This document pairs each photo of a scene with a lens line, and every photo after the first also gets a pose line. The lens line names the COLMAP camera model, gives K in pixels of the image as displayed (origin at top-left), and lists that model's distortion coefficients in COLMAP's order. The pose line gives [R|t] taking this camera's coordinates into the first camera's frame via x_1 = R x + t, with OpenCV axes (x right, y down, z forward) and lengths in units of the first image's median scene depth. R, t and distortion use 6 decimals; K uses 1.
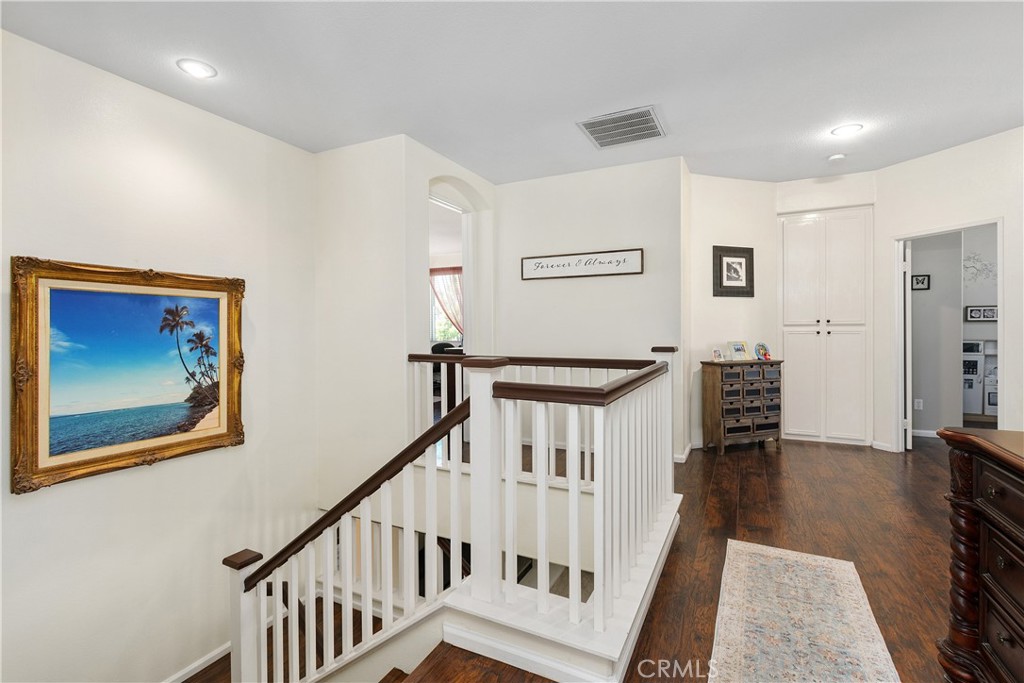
lens RADIAL K [[466.2, 0, 512.0], [0, 466.2, 341.5], [0, 0, 1]] dist [-0.001782, -0.000250]
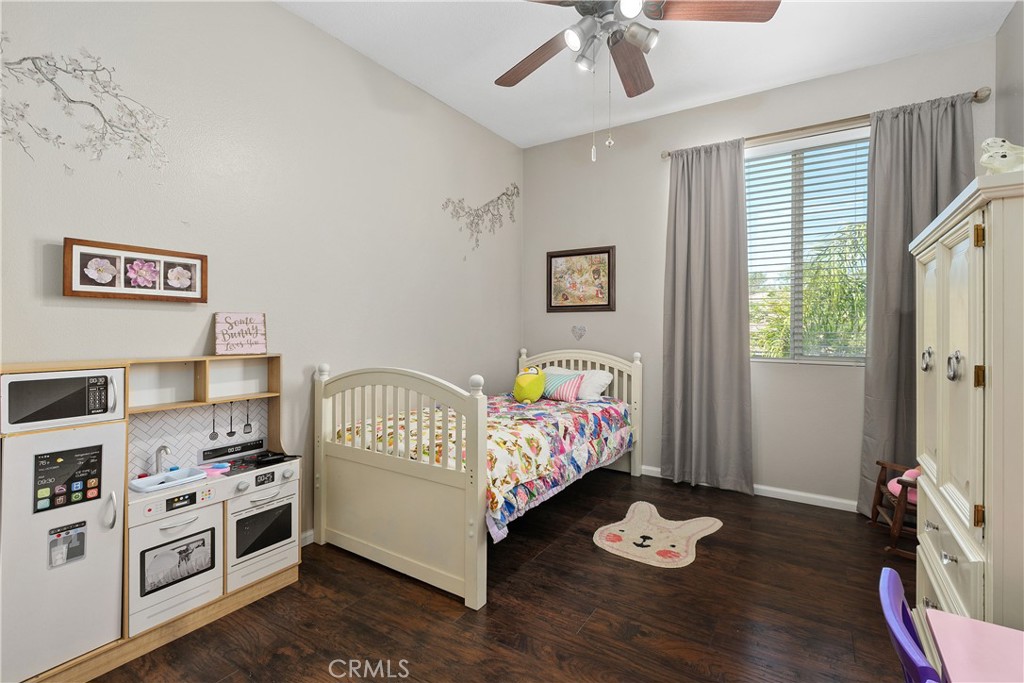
lens RADIAL K [[466.2, 0, 512.0], [0, 466.2, 341.5], [0, 0, 1]] dist [-0.001782, -0.000250]
pose [[0.110537, 0.001977, 0.993870, 0.759640], [0.004344, 0.999988, -0.002472, -0.014604], [-0.993862, 0.004590, 0.110527, 0.735761]]
